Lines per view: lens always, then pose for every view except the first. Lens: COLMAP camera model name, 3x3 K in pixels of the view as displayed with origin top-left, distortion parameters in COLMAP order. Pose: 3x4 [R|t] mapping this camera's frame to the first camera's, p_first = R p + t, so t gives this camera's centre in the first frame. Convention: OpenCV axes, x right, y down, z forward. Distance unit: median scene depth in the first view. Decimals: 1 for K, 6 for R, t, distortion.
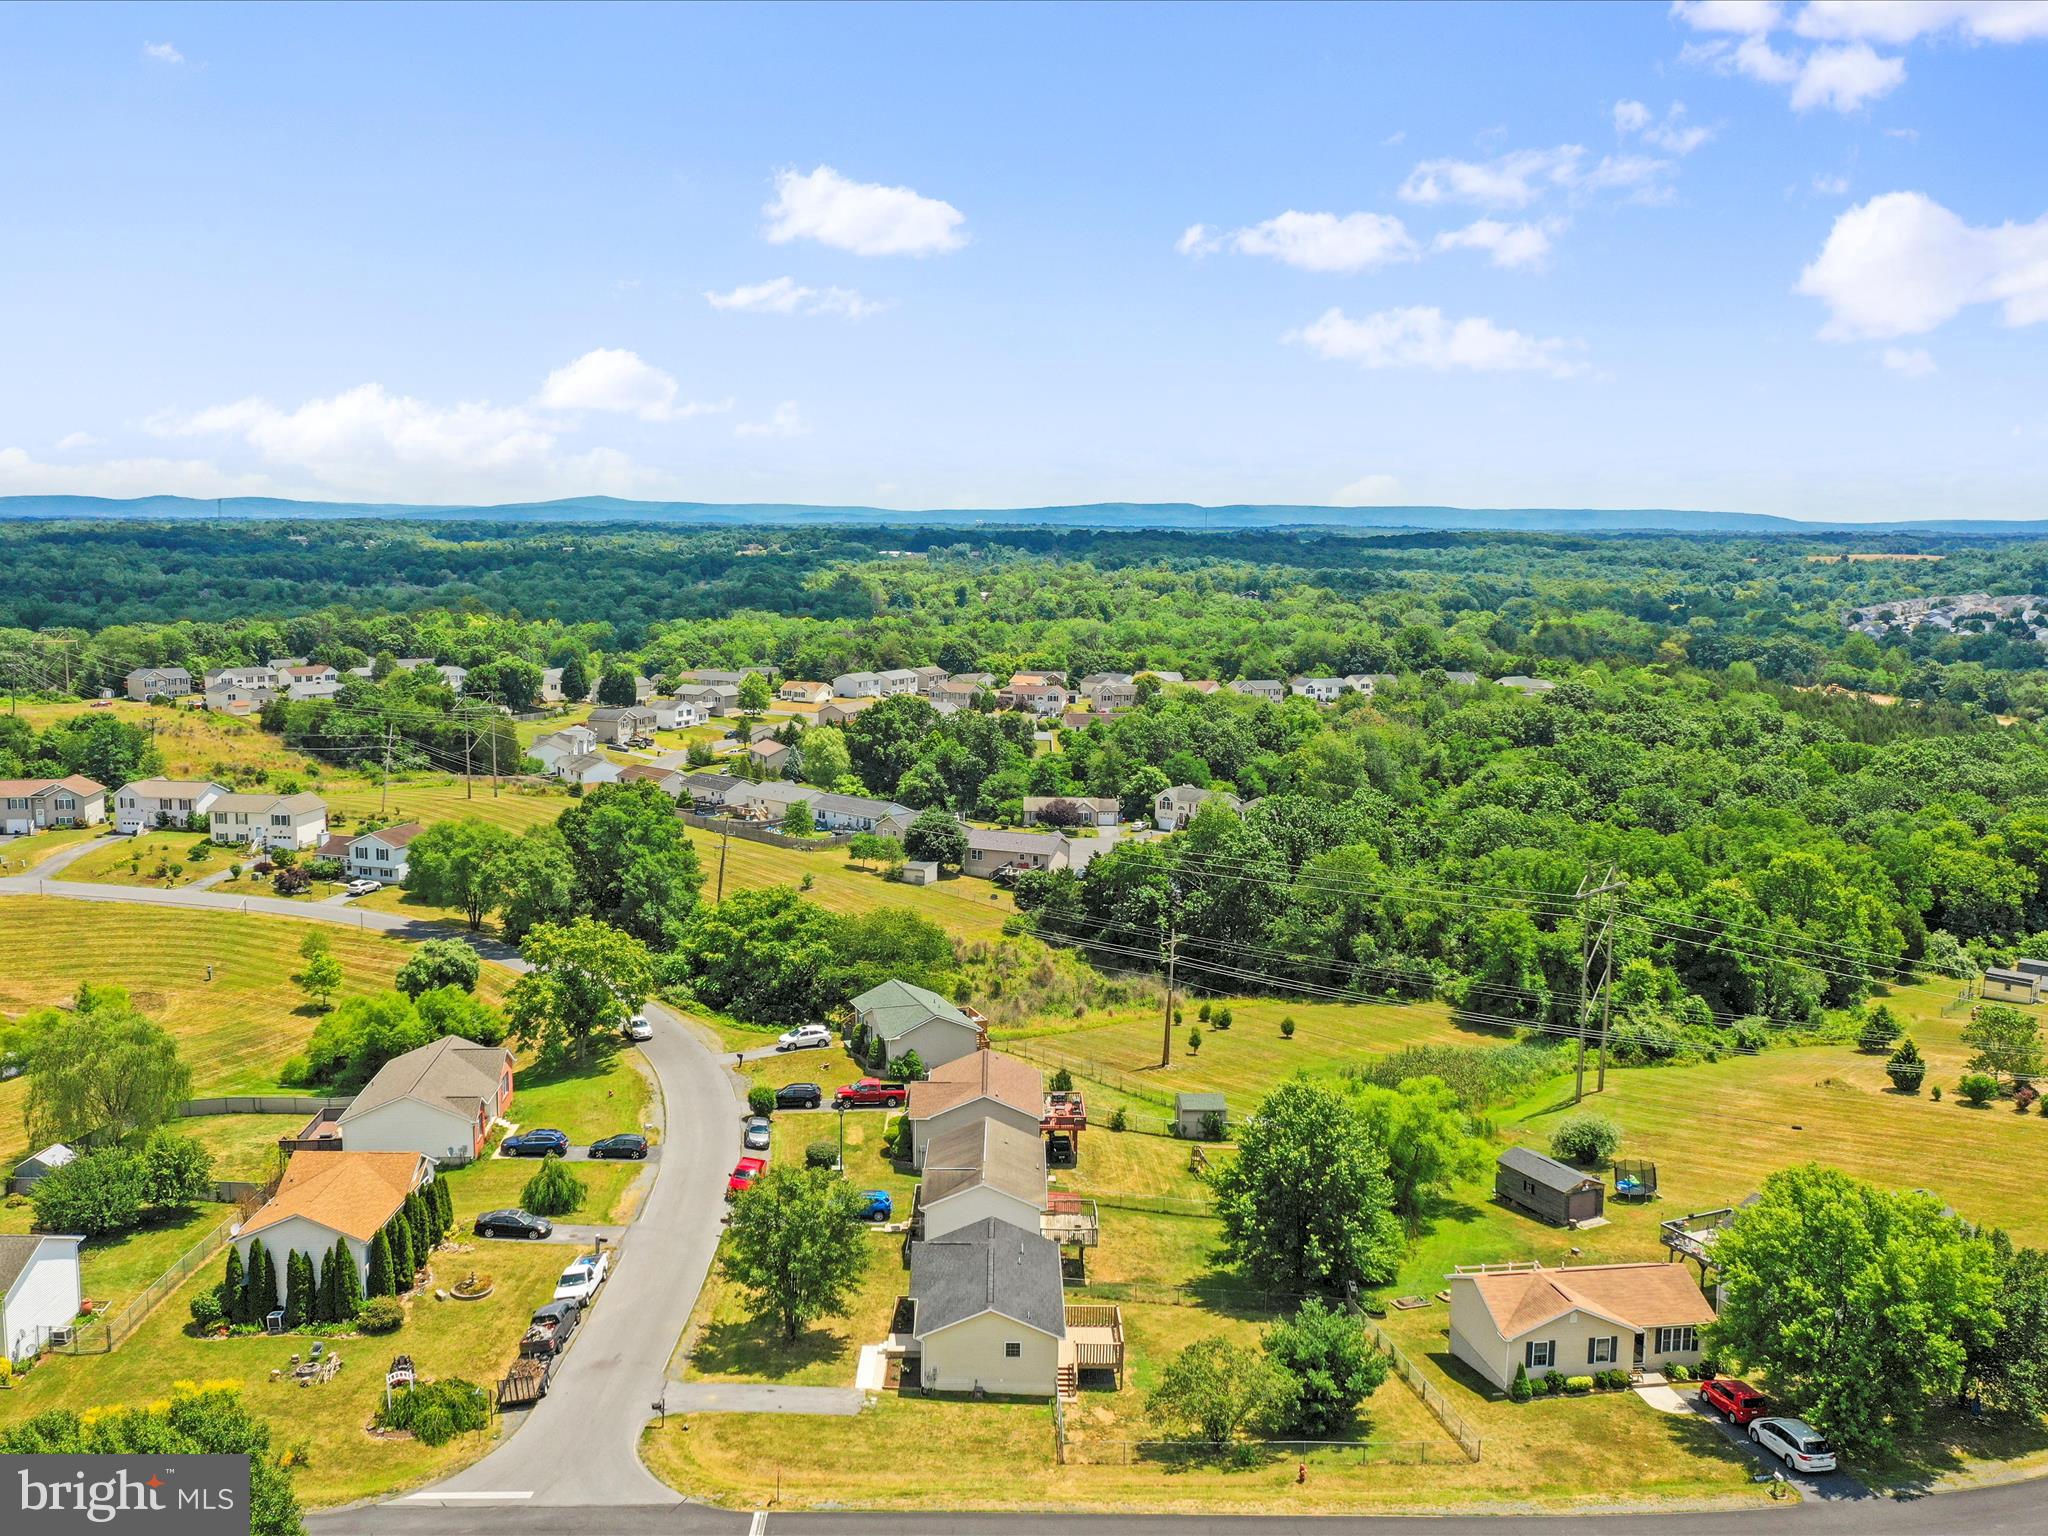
lens RADIAL K [[1803.4, 0, 1015.5], [0, 1803.4, 767.3], [0, 0, 1]] dist [-0.009464, 0.000424]
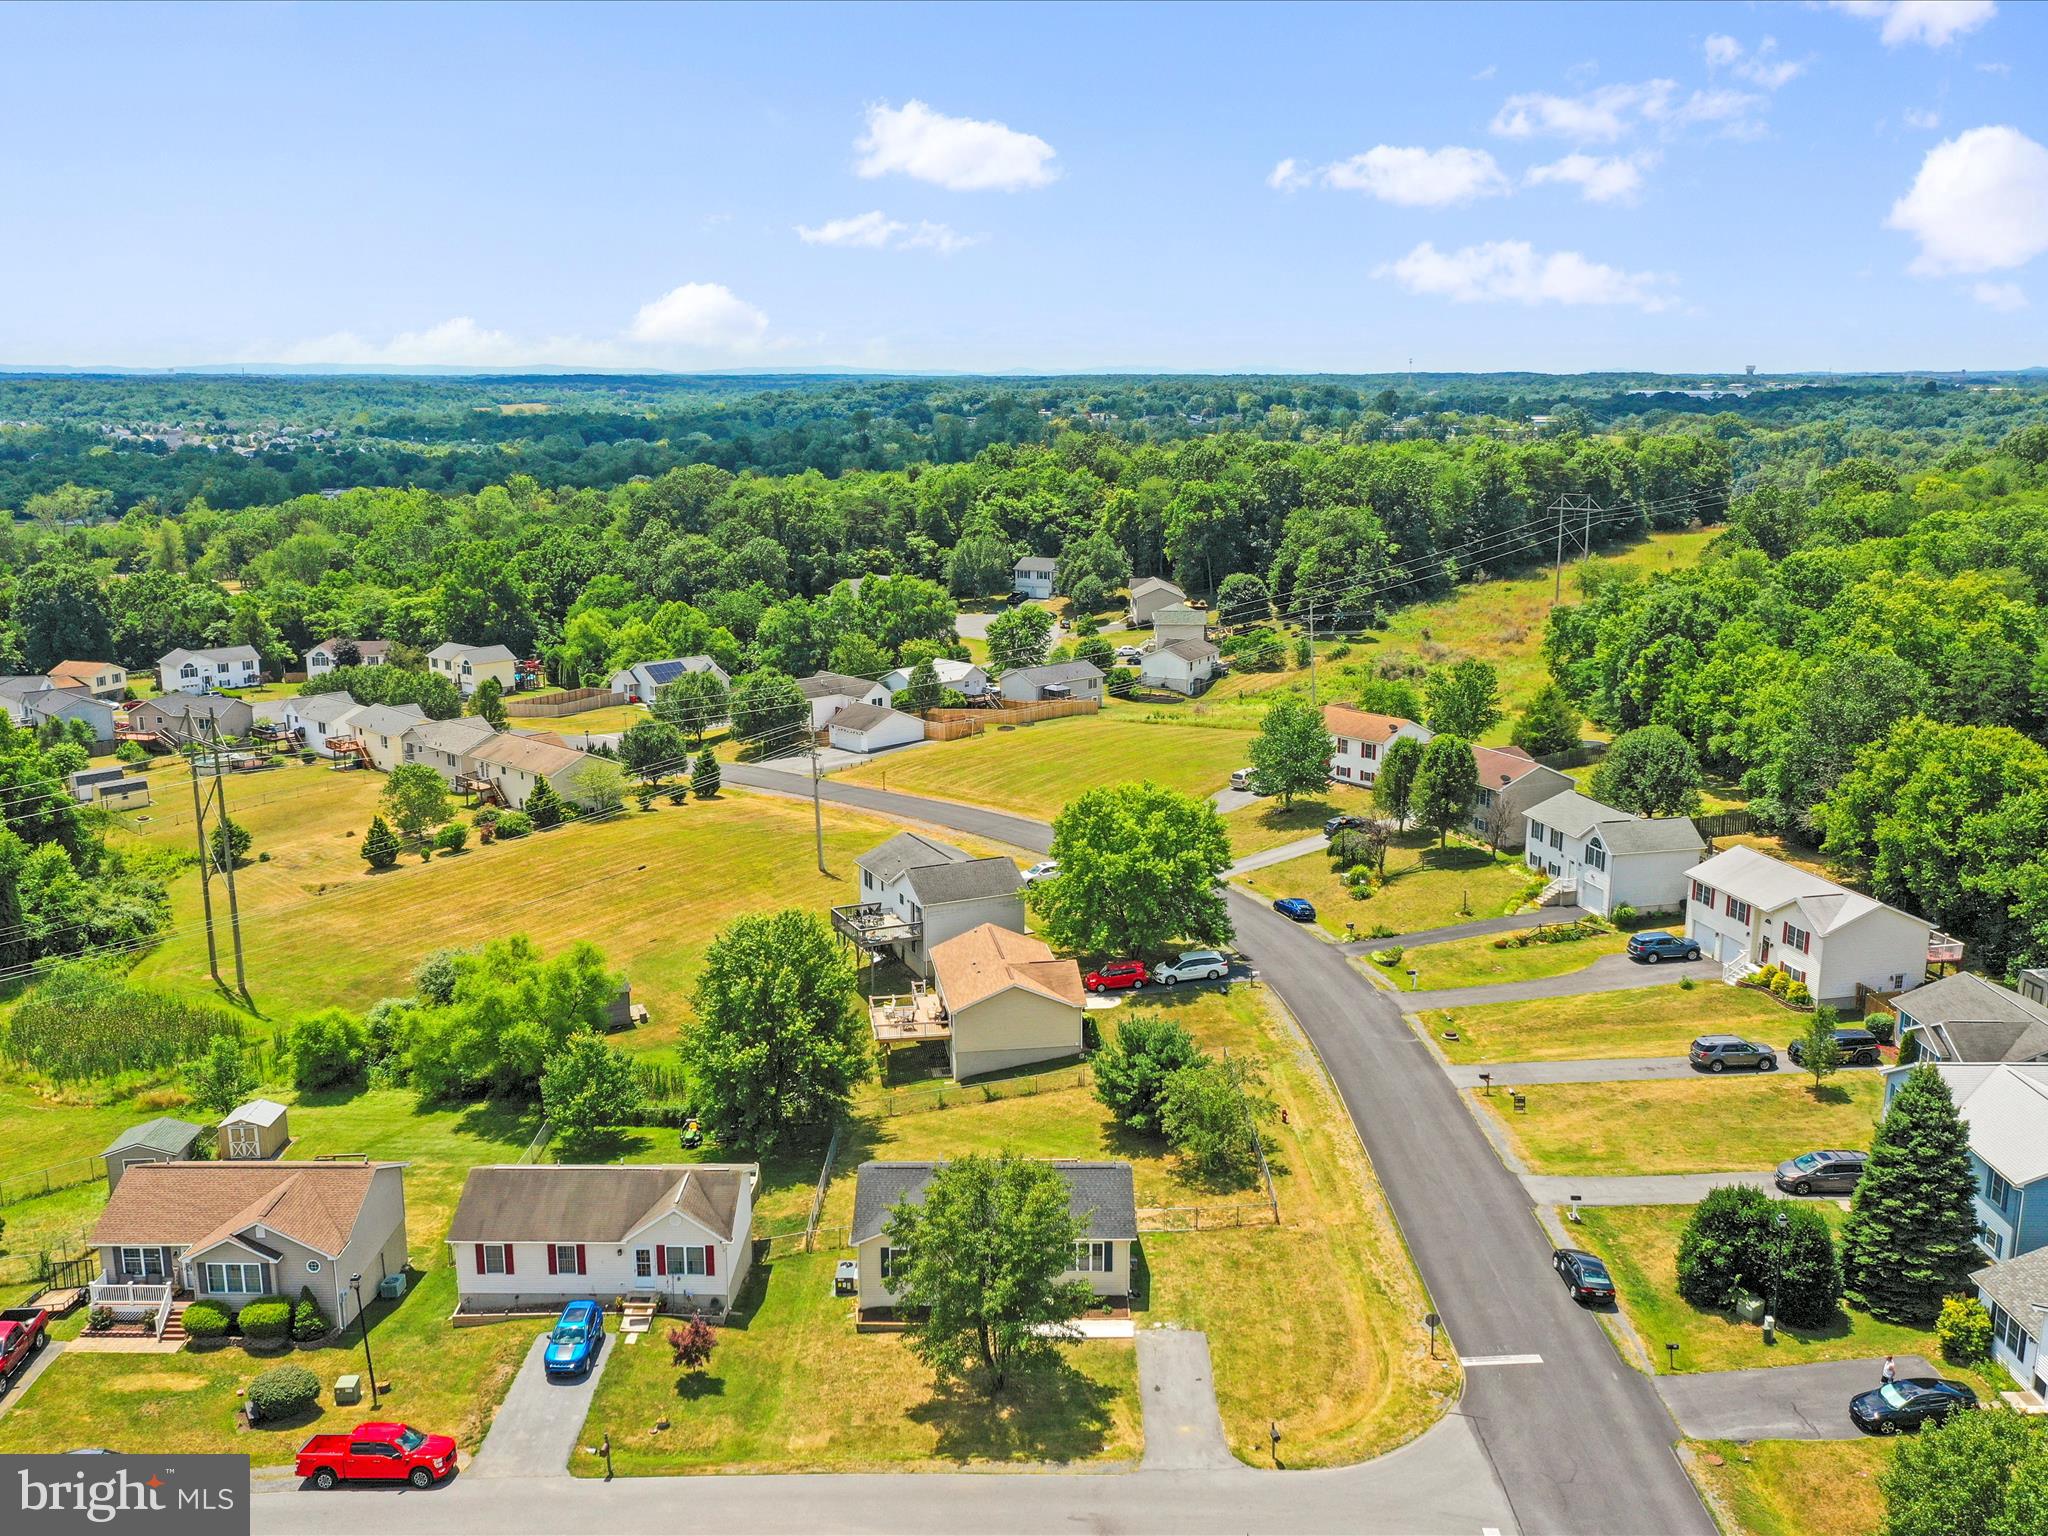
lens RADIAL K [[1803.4, 0, 1015.5], [0, 1803.4, 767.3], [0, 0, 1]] dist [-0.009464, 0.000424]
pose [[0.007672, -0.222897, 0.974812, -0.784340], [0.134791, 0.966174, 0.219861, -0.085274], [-0.990844, 0.129709, 0.037457, 0.940304]]
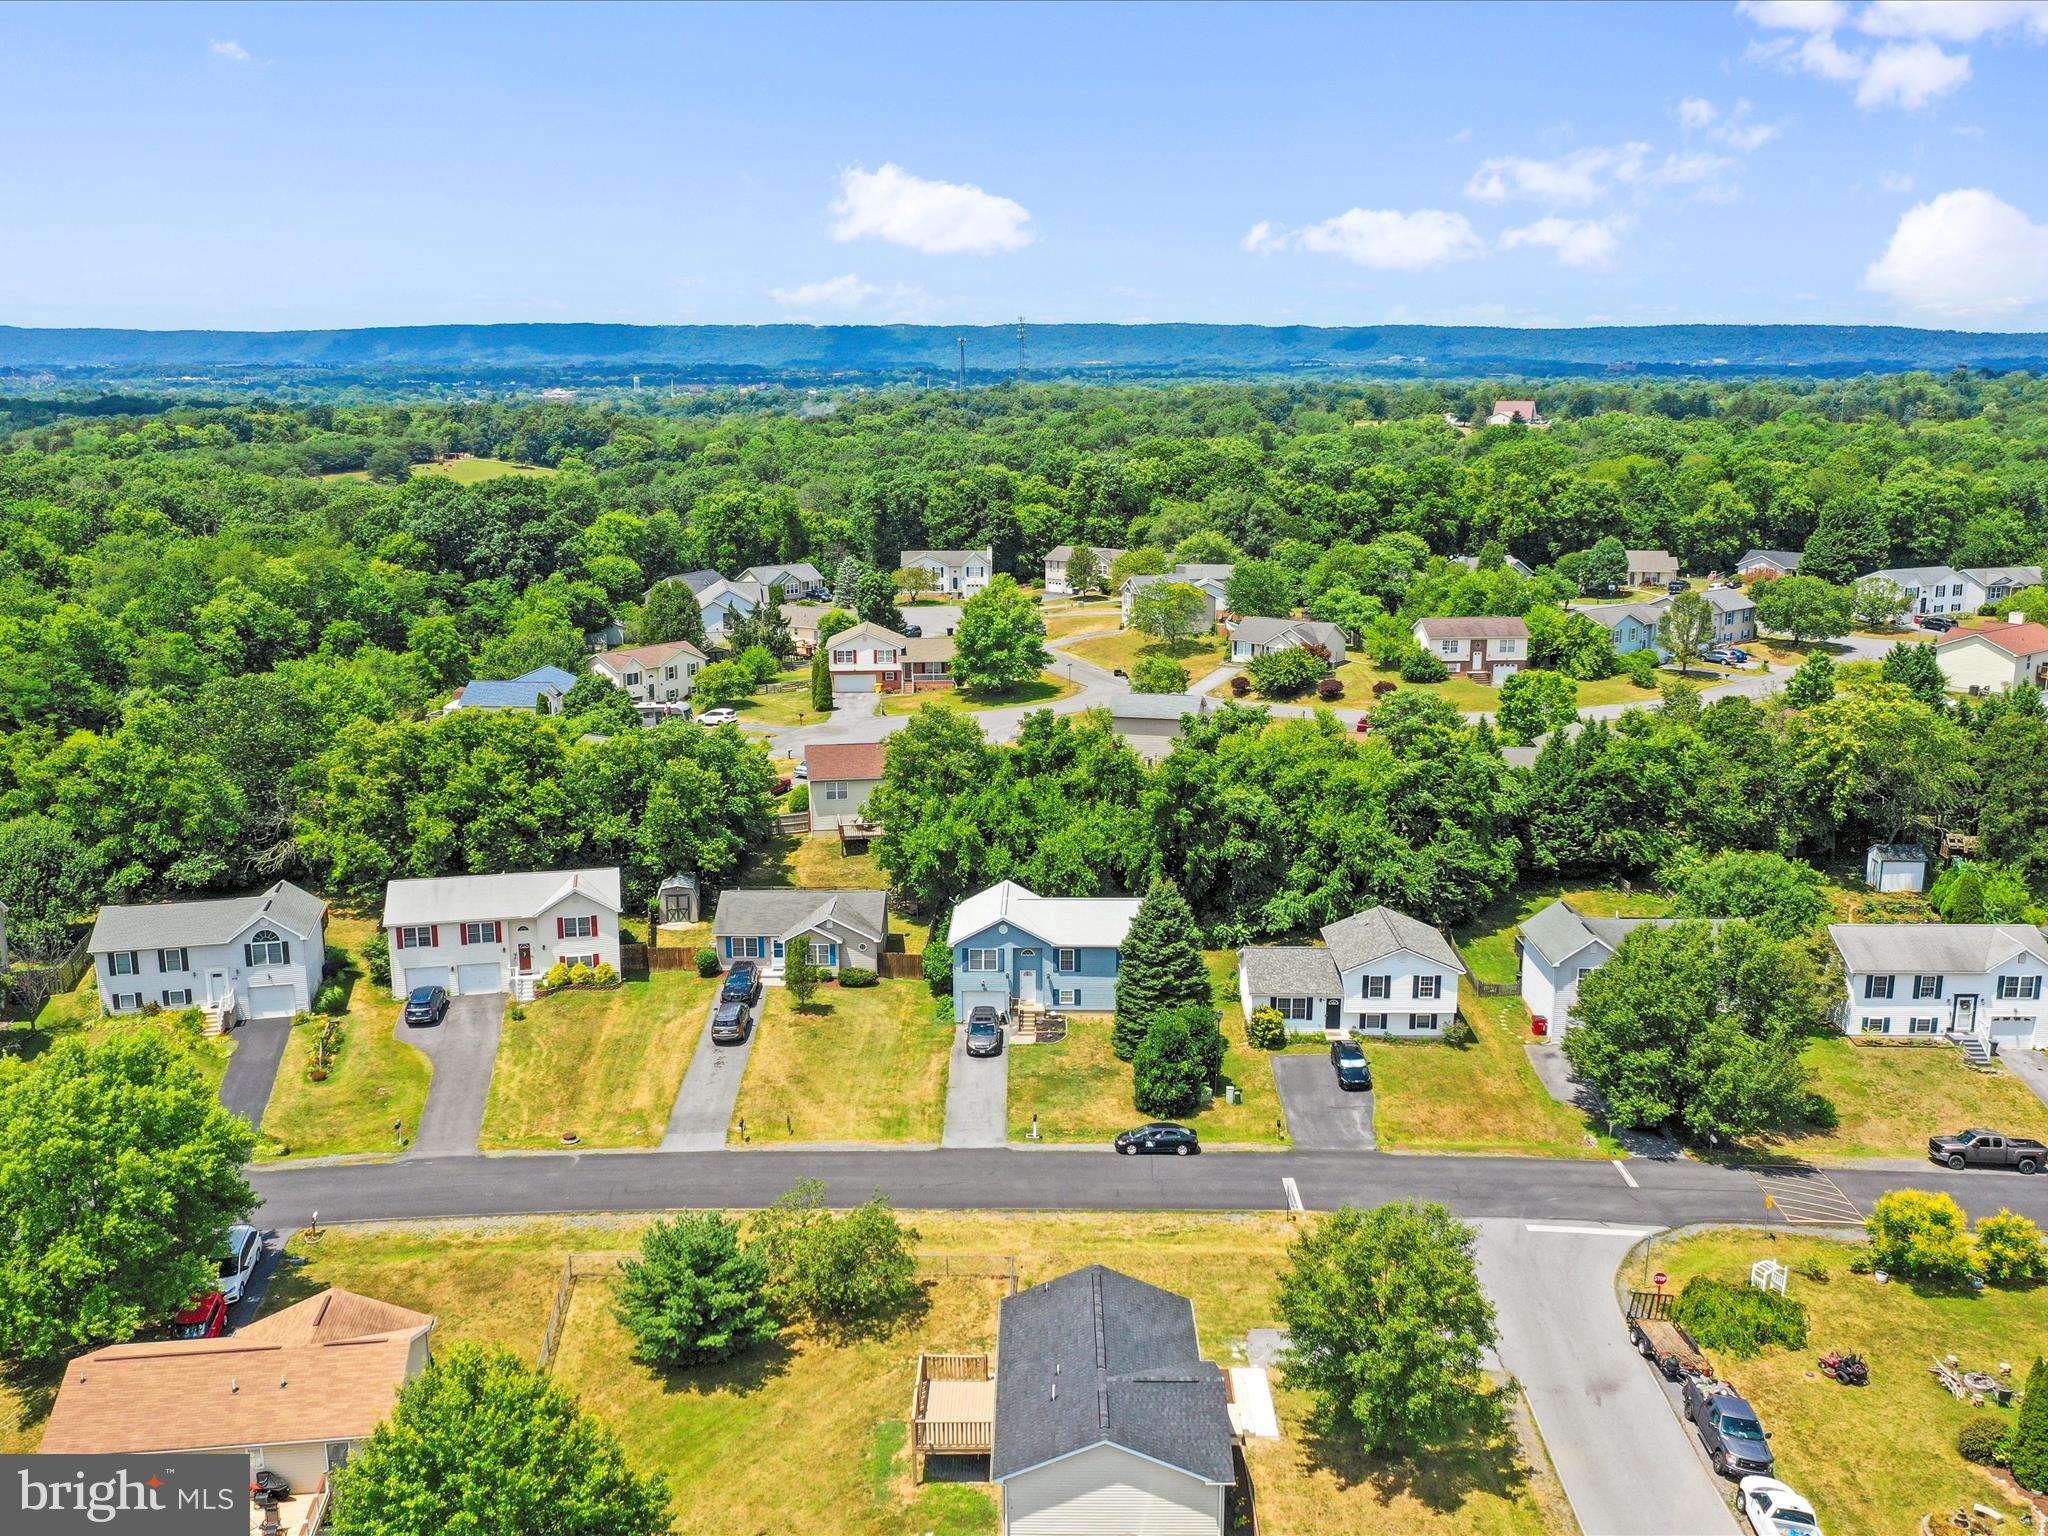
lens RADIAL K [[1803.4, 0, 1015.5], [0, 1803.4, 767.3], [0, 0, 1]] dist [-0.009464, 0.000424]
pose [[-0.999723, -0.010980, 0.020828, 0.006346], [-0.003127, 0.938684, 0.344766, -0.167956], [-0.023336, 0.344605, -0.938458, 1.573206]]
